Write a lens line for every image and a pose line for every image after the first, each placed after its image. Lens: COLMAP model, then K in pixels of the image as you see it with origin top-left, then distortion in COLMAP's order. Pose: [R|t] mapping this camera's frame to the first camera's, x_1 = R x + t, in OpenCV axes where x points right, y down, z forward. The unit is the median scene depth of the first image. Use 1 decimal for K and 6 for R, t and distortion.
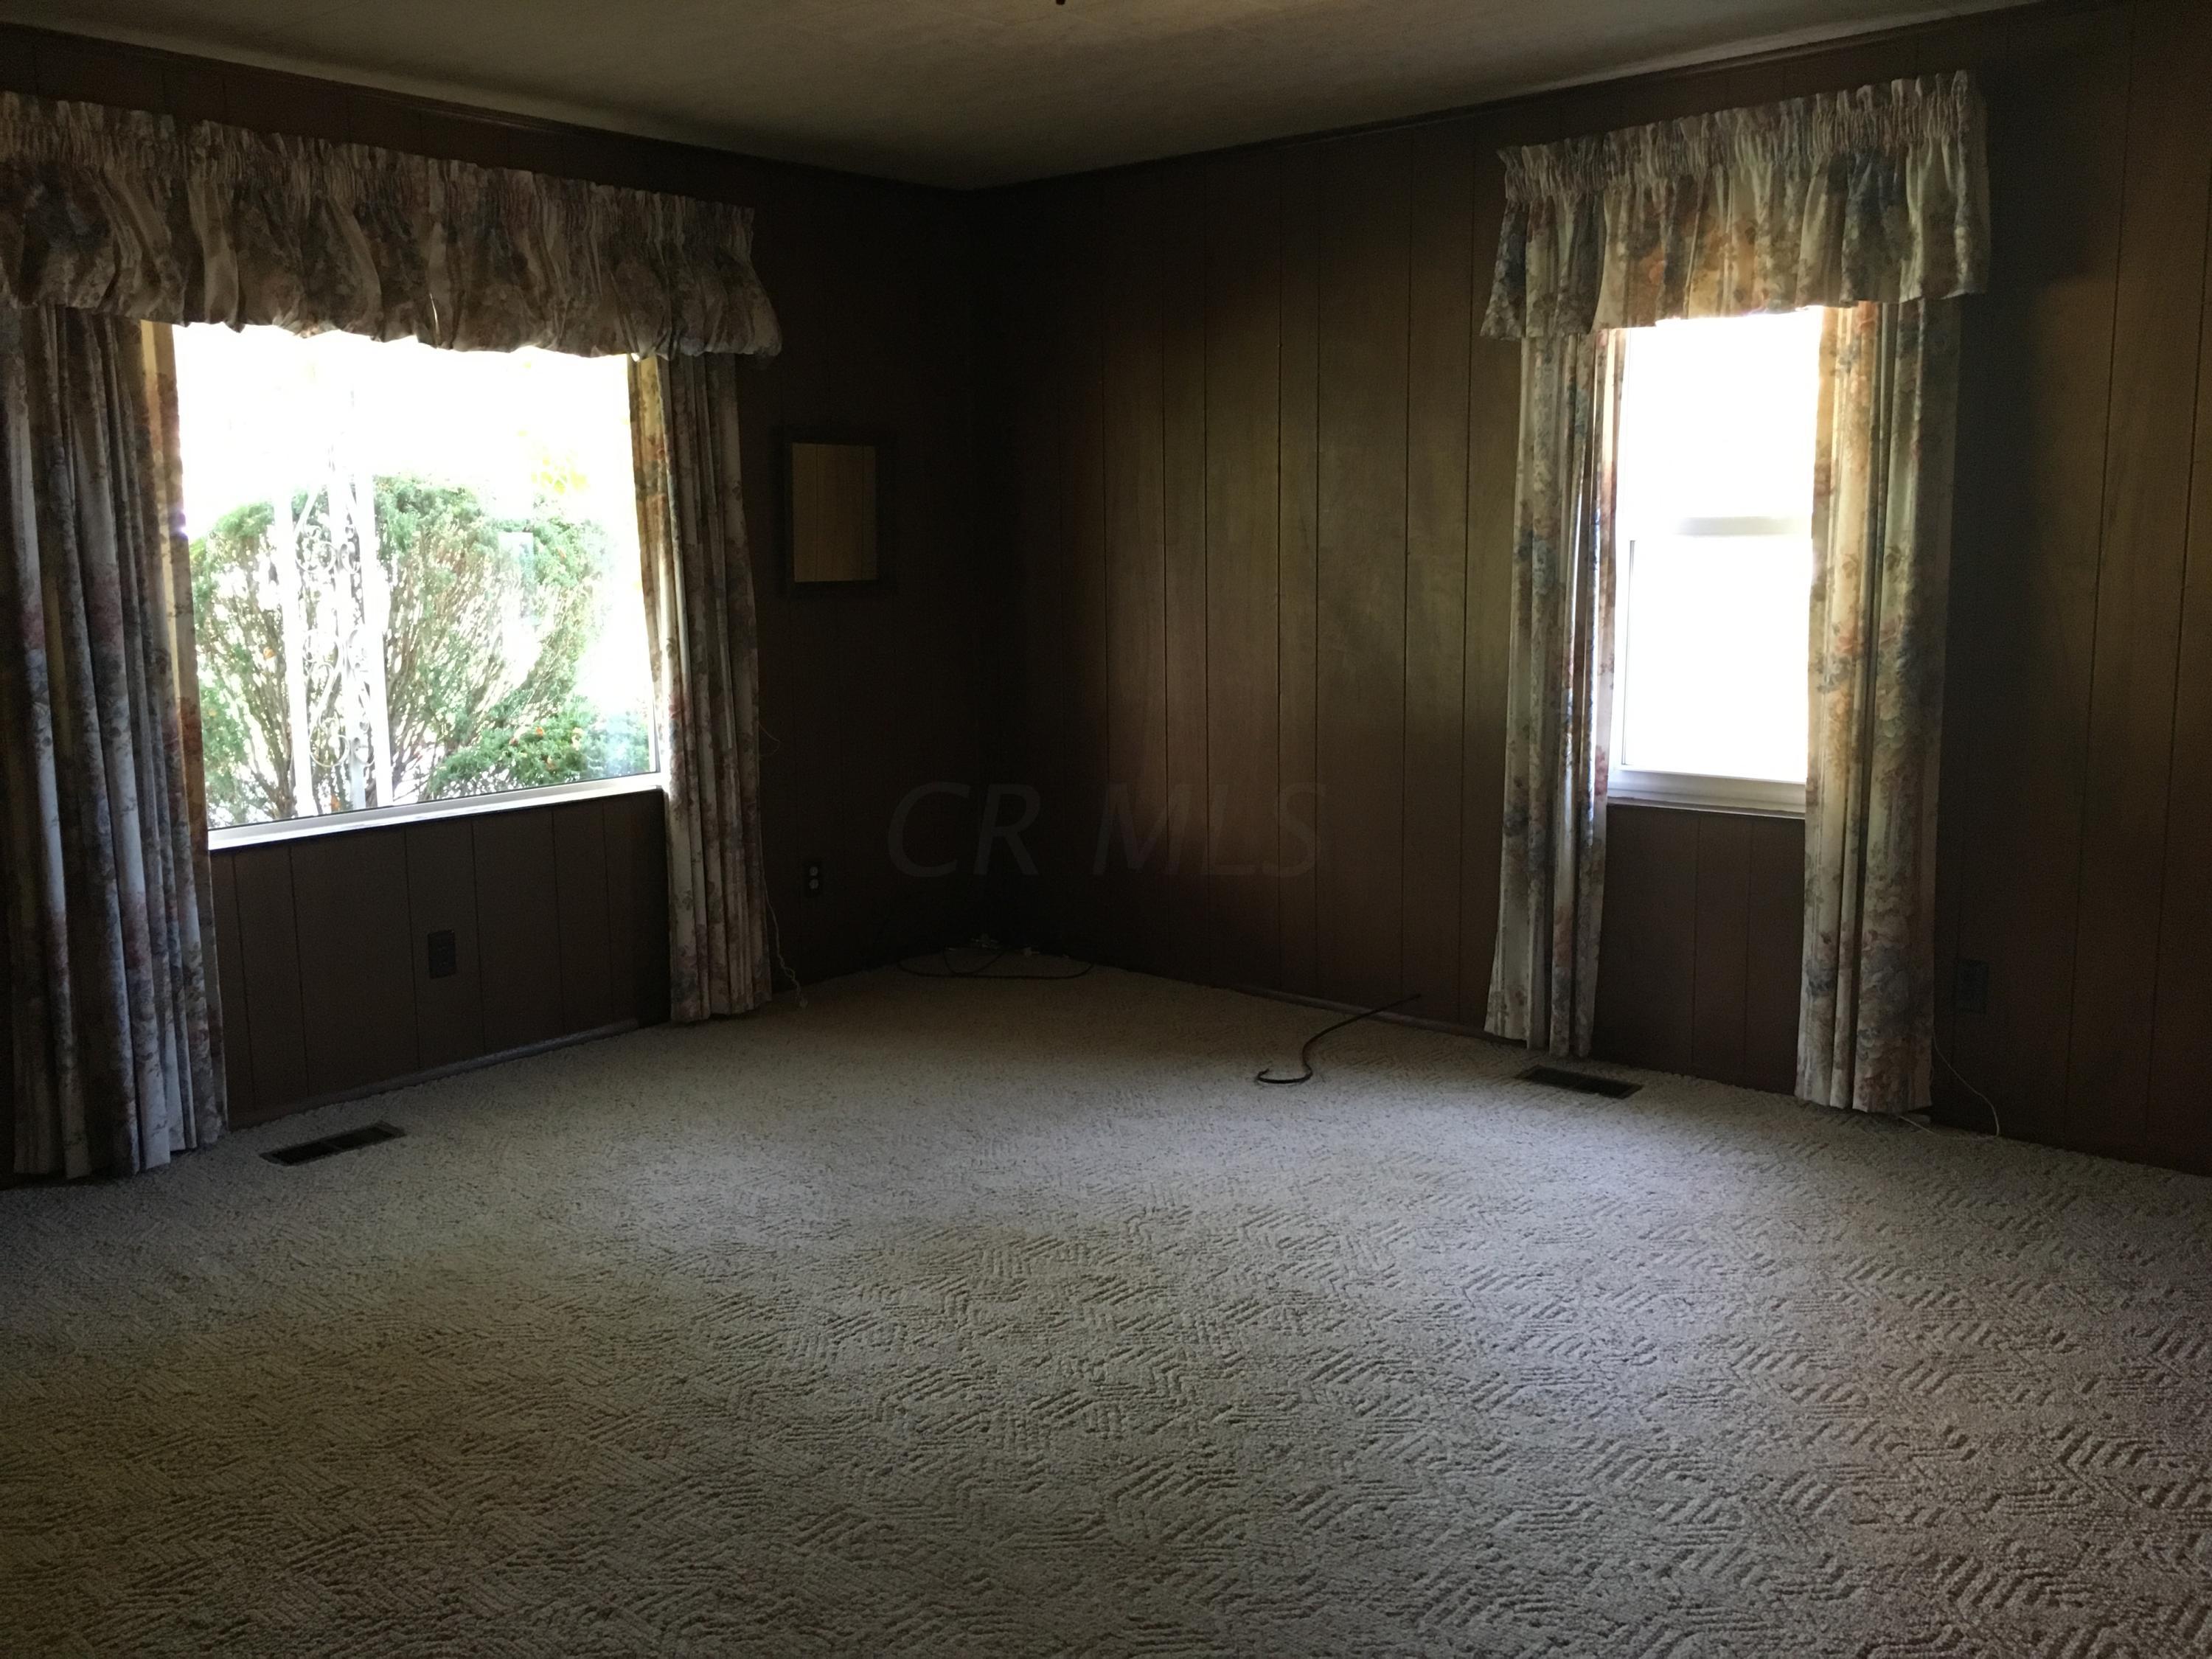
lens RADIAL K [[1890.8, 0, 1104.0], [0, 1890.8, 820.6], [0, 0, 1]] dist [0.063135, -0.065784]
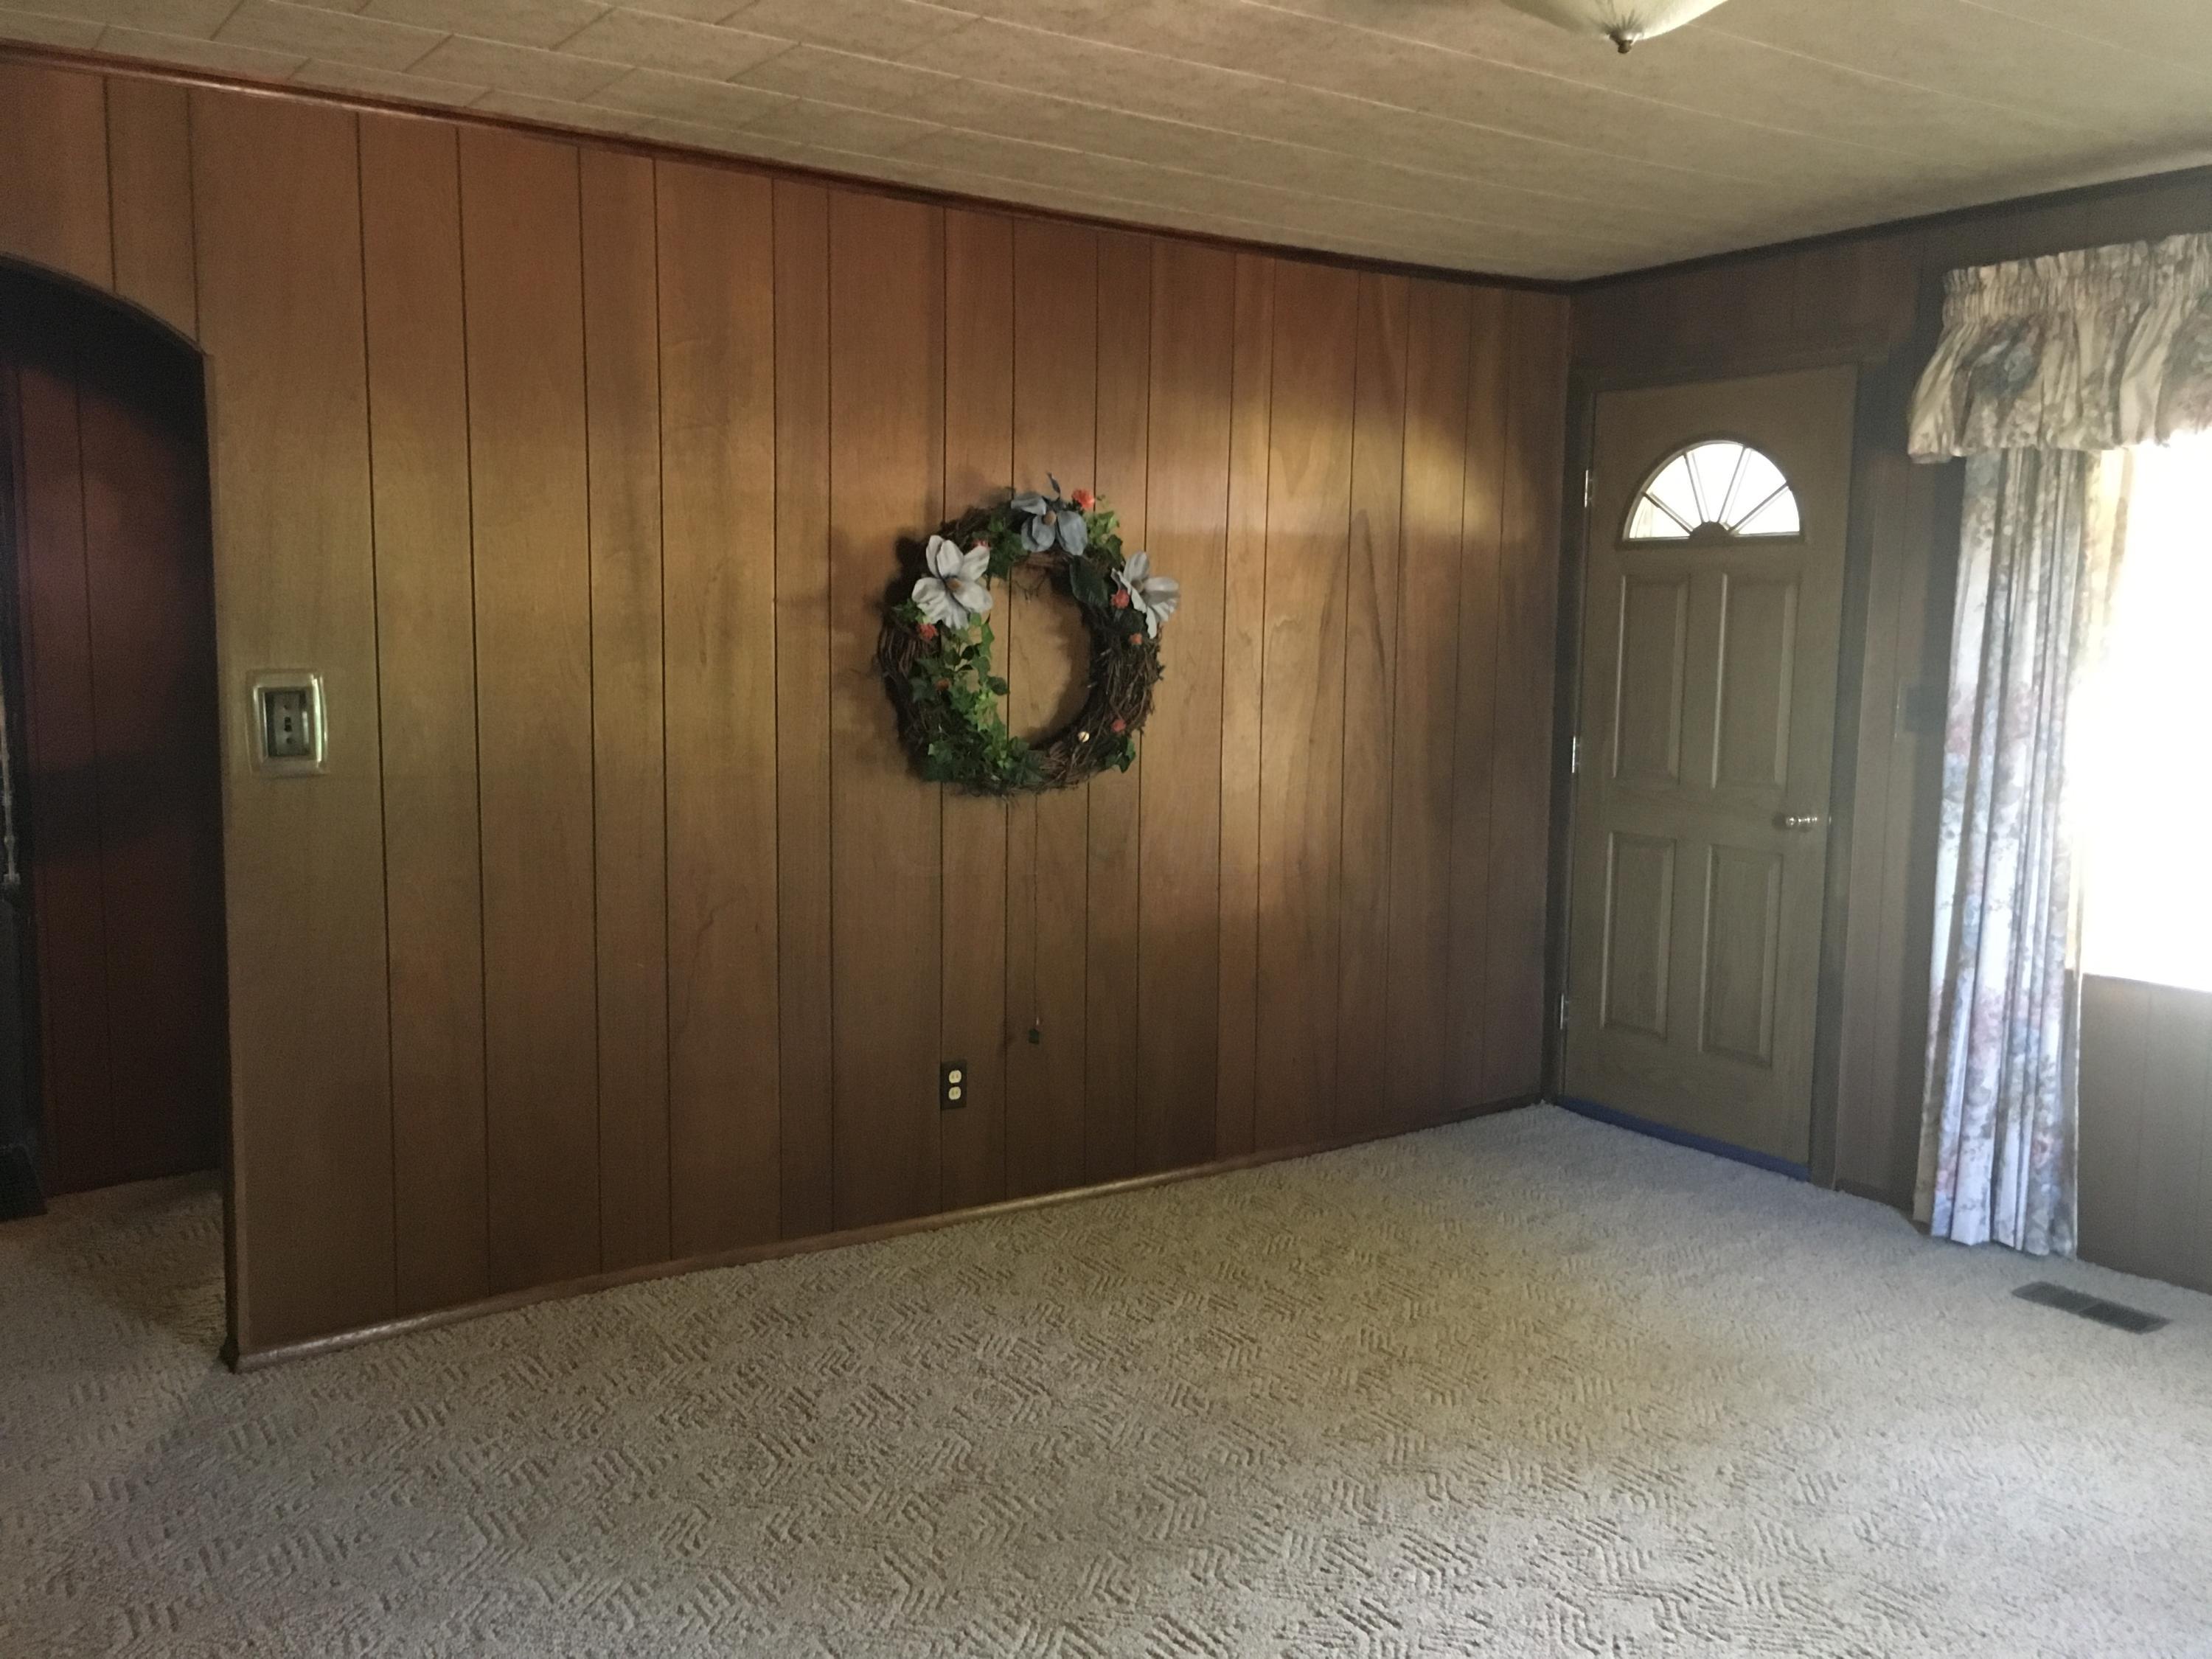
lens RADIAL K [[1890.8, 0, 1102.1], [0, 1890.8, 836.7], [0, 0, 1]] dist [0.063135, -0.065784]
pose [[-0.247291, 0.123361, -0.961056, 0.650598], [-0.160020, 0.973043, 0.166075, -0.146816], [0.955636, 0.194857, -0.220884, 0.772021]]
